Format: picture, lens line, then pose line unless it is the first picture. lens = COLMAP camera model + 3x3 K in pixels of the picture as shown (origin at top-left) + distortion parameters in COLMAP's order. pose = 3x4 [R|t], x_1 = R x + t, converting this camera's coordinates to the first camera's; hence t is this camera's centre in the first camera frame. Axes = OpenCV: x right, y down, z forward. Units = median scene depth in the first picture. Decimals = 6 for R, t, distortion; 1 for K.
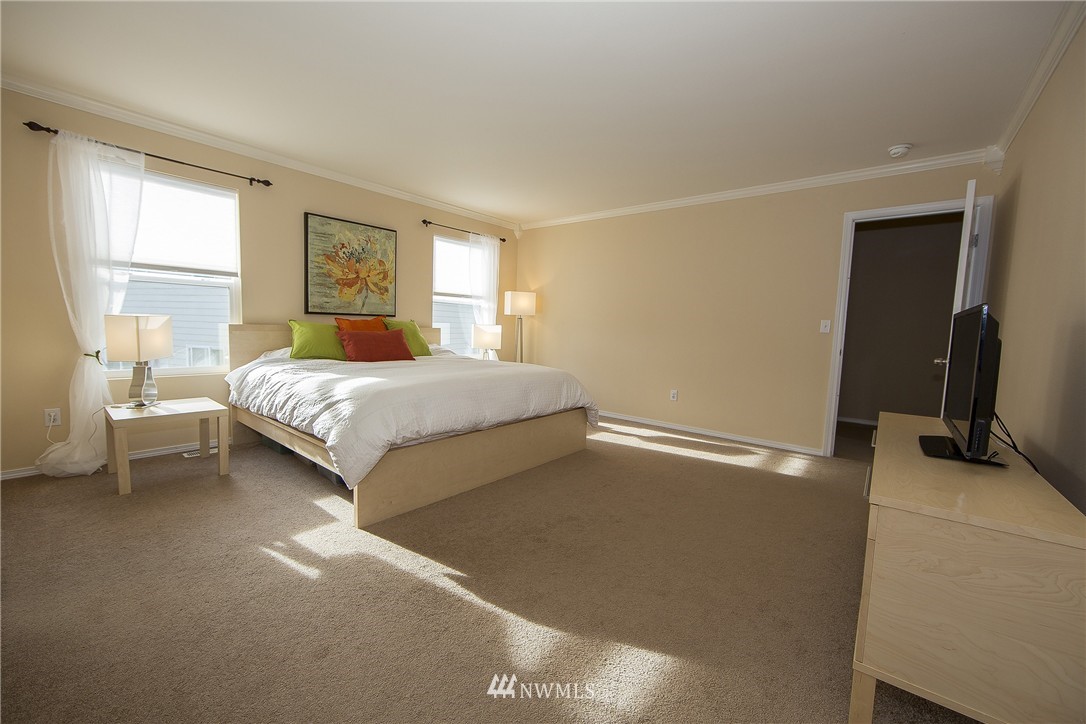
lens RADIAL K [[430.8, 0, 543.5], [0, 430.8, 361.2], [0, 0, 1]] dist [-0.008116, 0.000377]
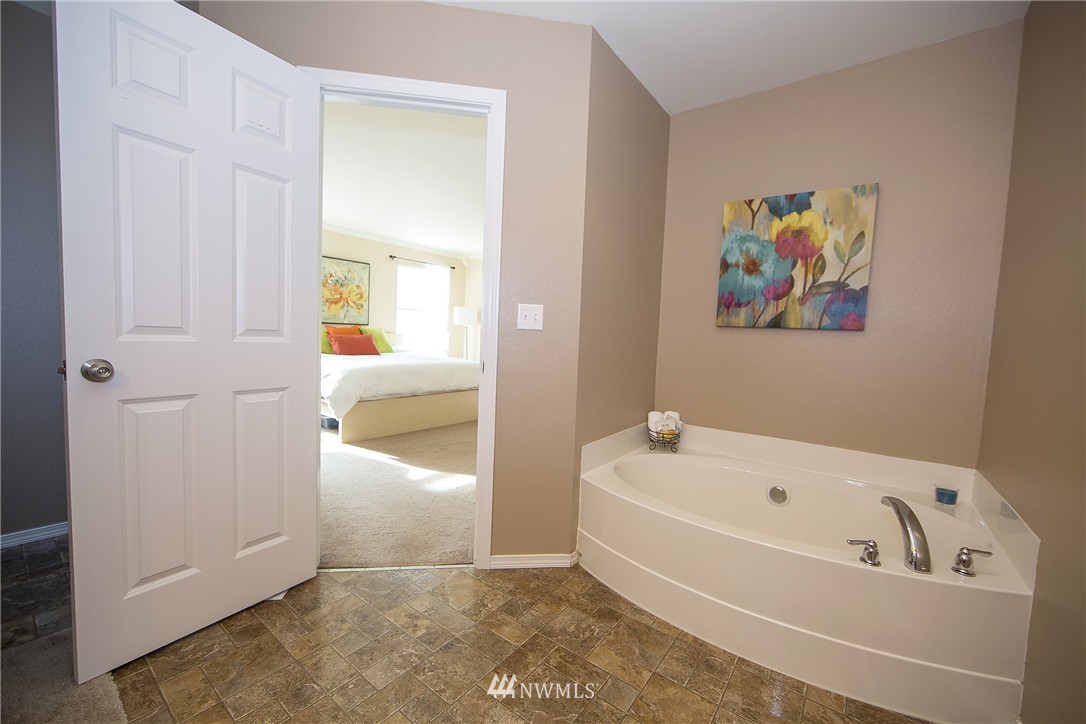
lens RADIAL K [[430.8, 0, 542.4], [0, 430.8, 362.9], [0, 0, 1]] dist [-0.008116, 0.000377]
pose [[0.999140, 0.007072, 0.040852, 0.168888], [-0.006433, 0.999855, -0.015746, 0.037667], [-0.040957, 0.015469, 0.999041, -0.427171]]
